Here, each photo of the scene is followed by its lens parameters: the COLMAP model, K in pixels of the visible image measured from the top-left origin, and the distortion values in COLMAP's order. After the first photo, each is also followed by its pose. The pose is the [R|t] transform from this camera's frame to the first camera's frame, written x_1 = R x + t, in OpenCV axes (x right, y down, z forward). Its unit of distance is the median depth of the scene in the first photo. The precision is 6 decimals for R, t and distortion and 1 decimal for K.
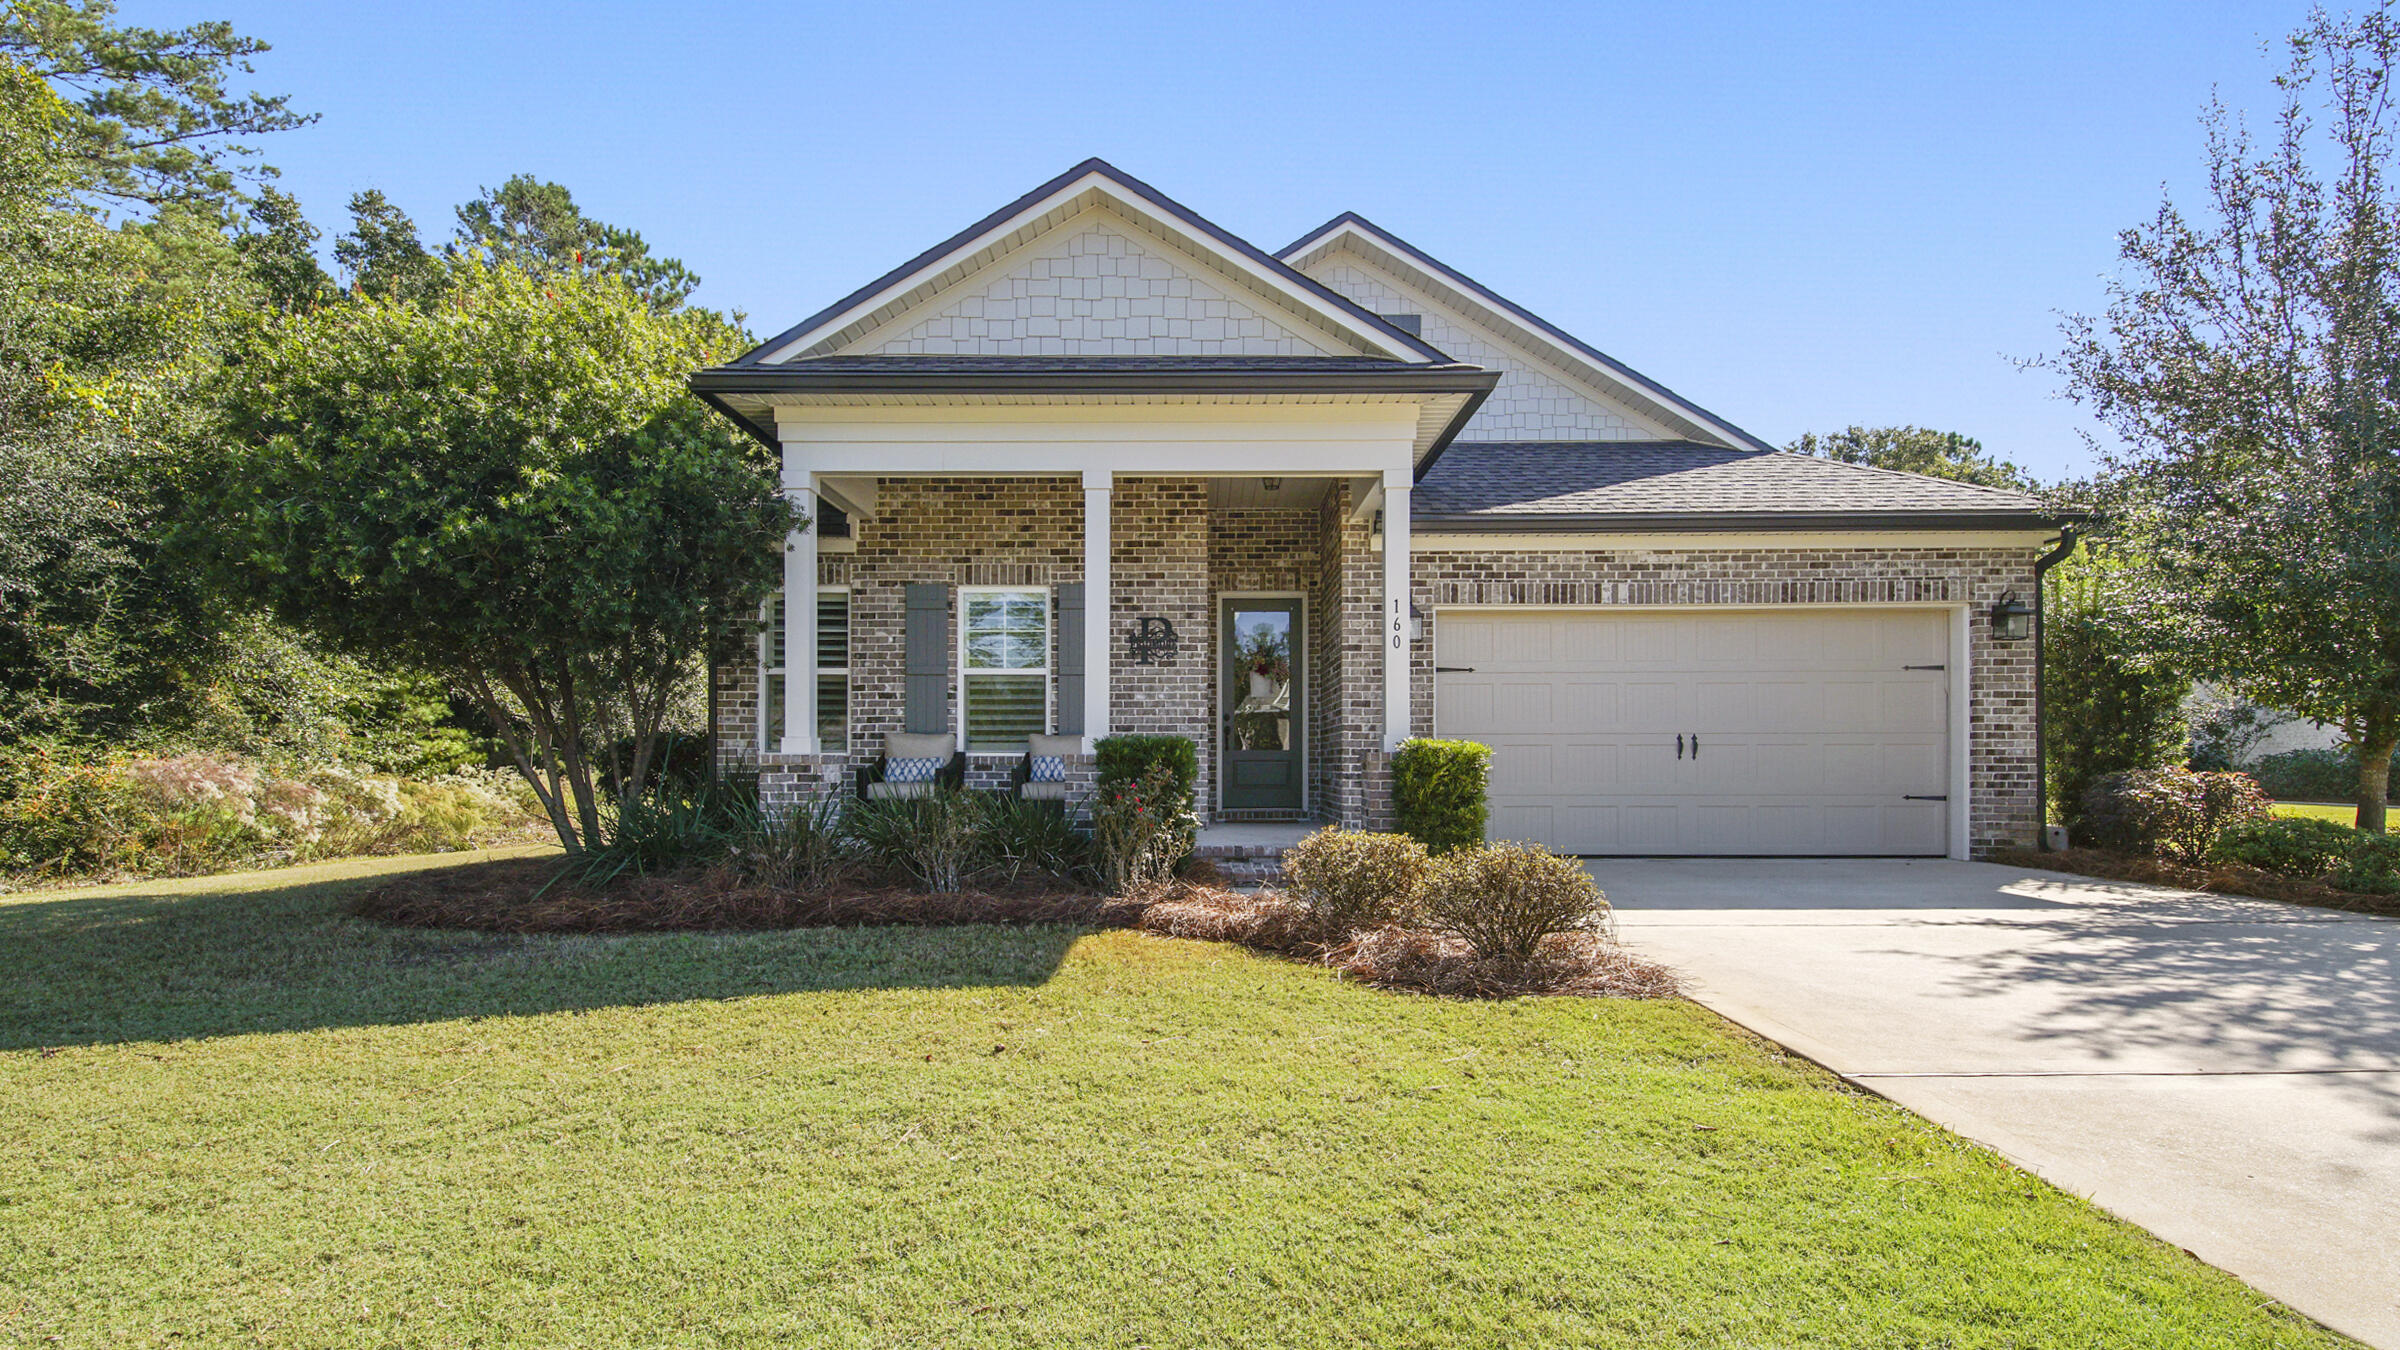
lens RADIAL K [[1143.1, 0, 1228.0], [0, 1143.1, 759.5], [0, 0, 1]] dist [0.030368, -0.017651]
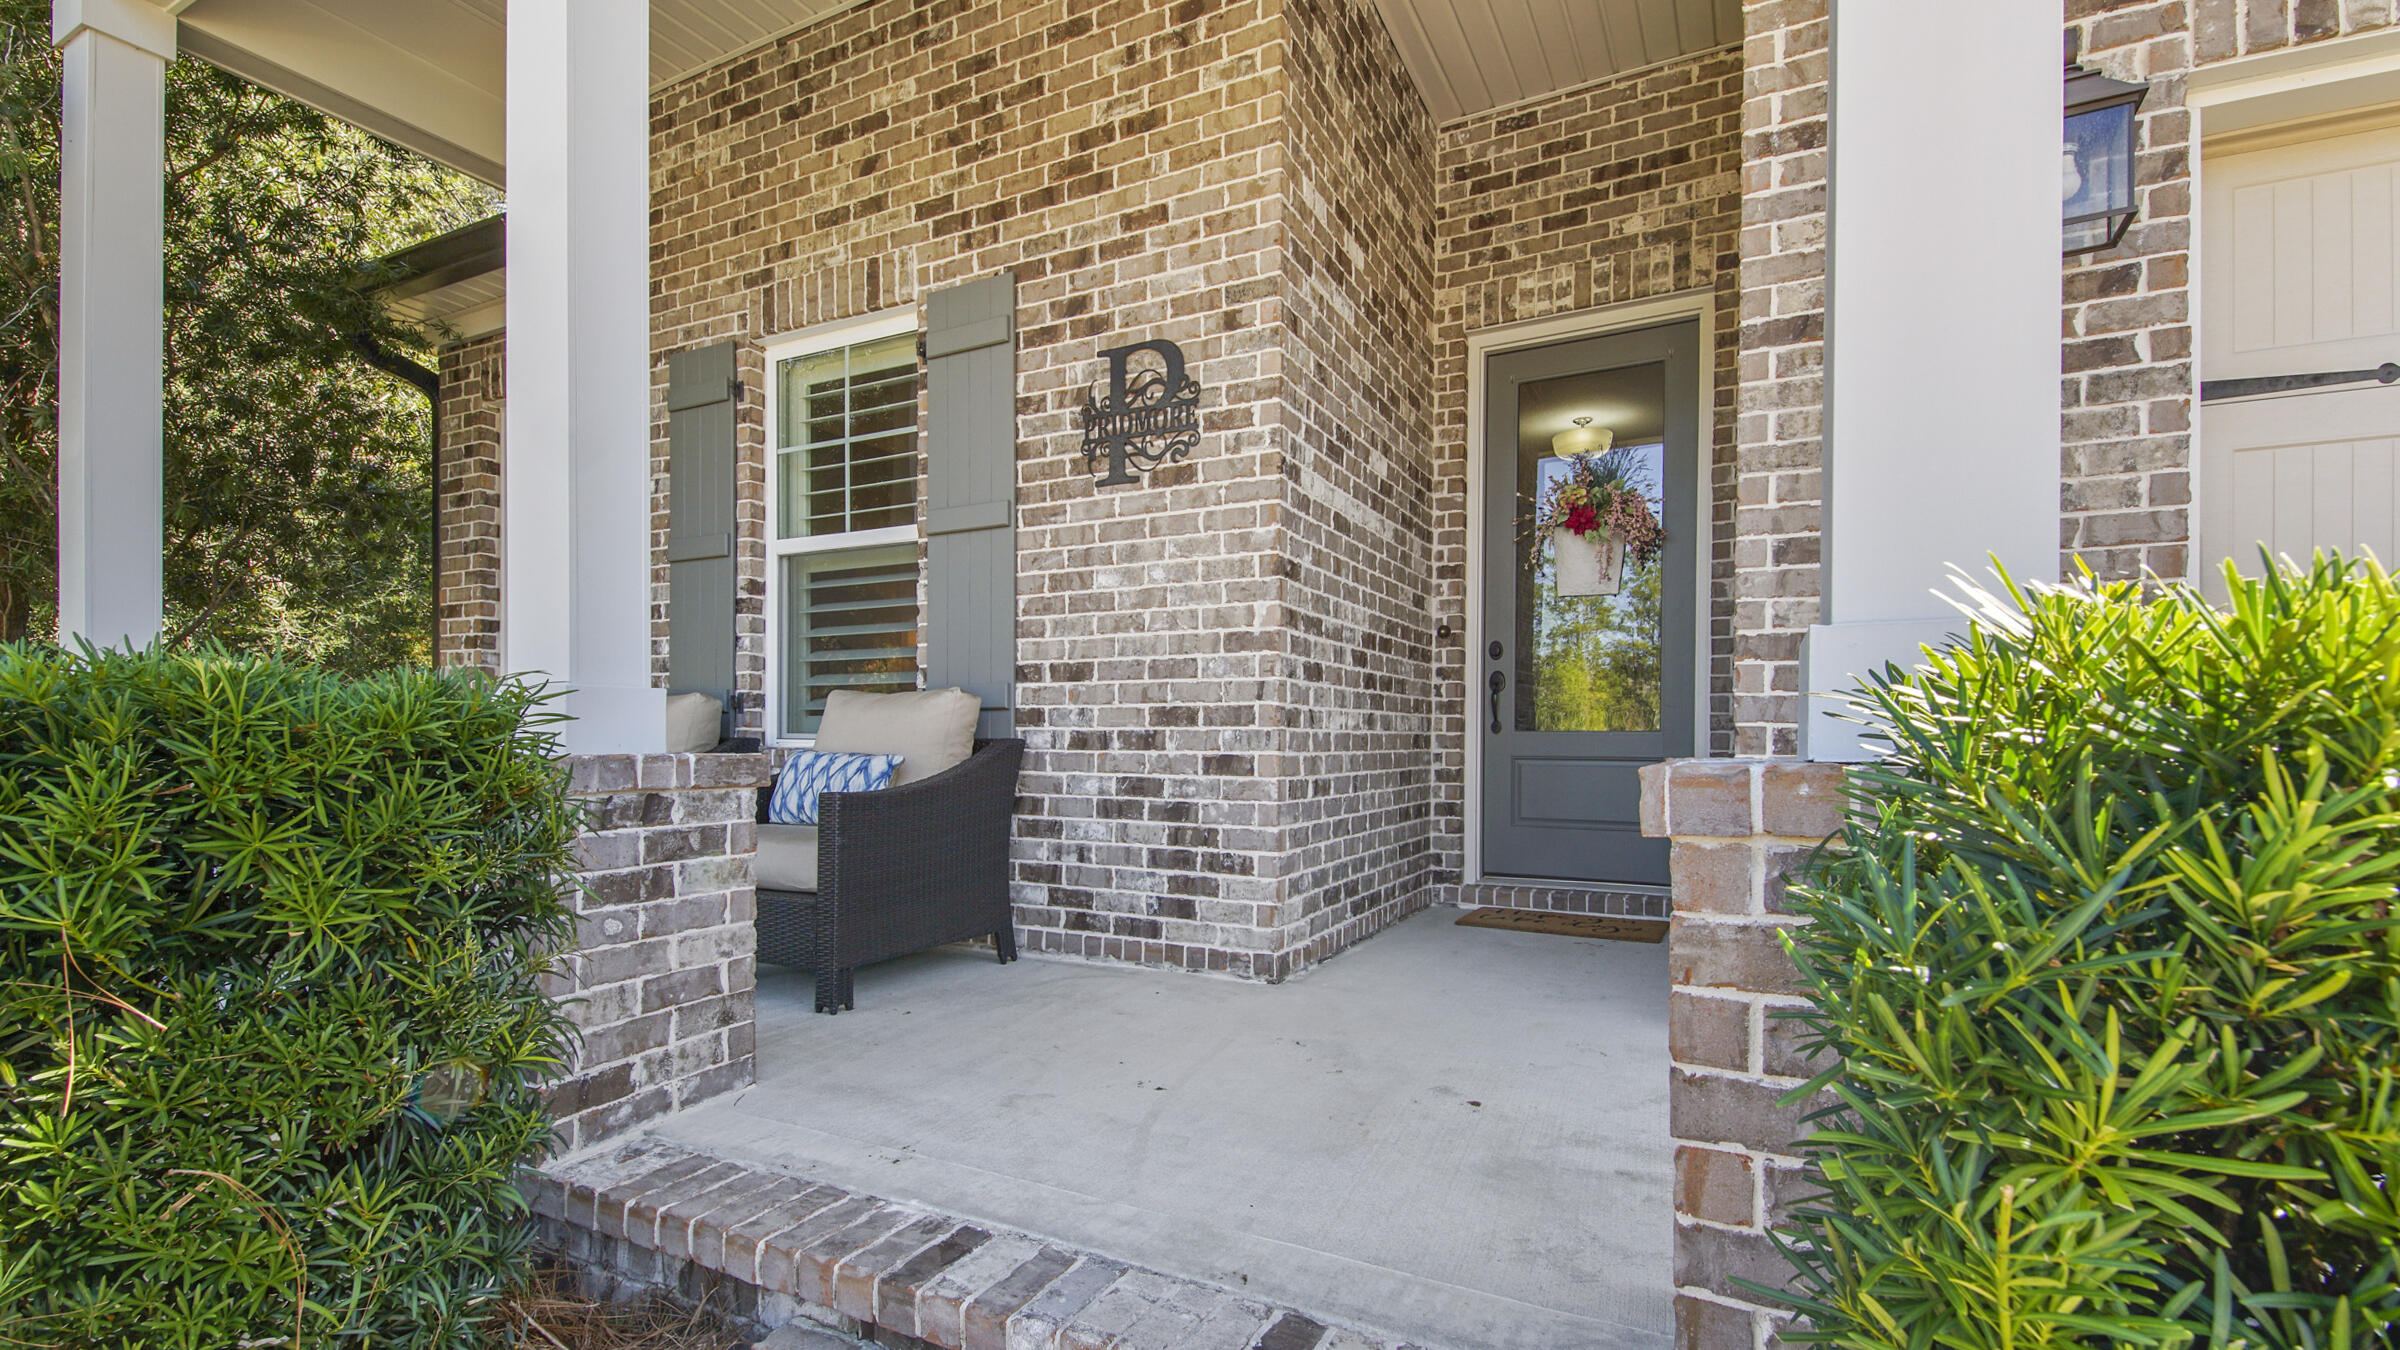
lens RADIAL K [[1143.1, 0, 1228.0], [0, 1143.1, 759.5], [0, 0, 1]] dist [0.030368, -0.017651]
pose [[0.894658, 0.011910, -0.446594, 0.113078], [-0.003143, 0.999788, 0.020367, -0.007516], [0.446741, -0.016818, 0.894505, 0.709322]]
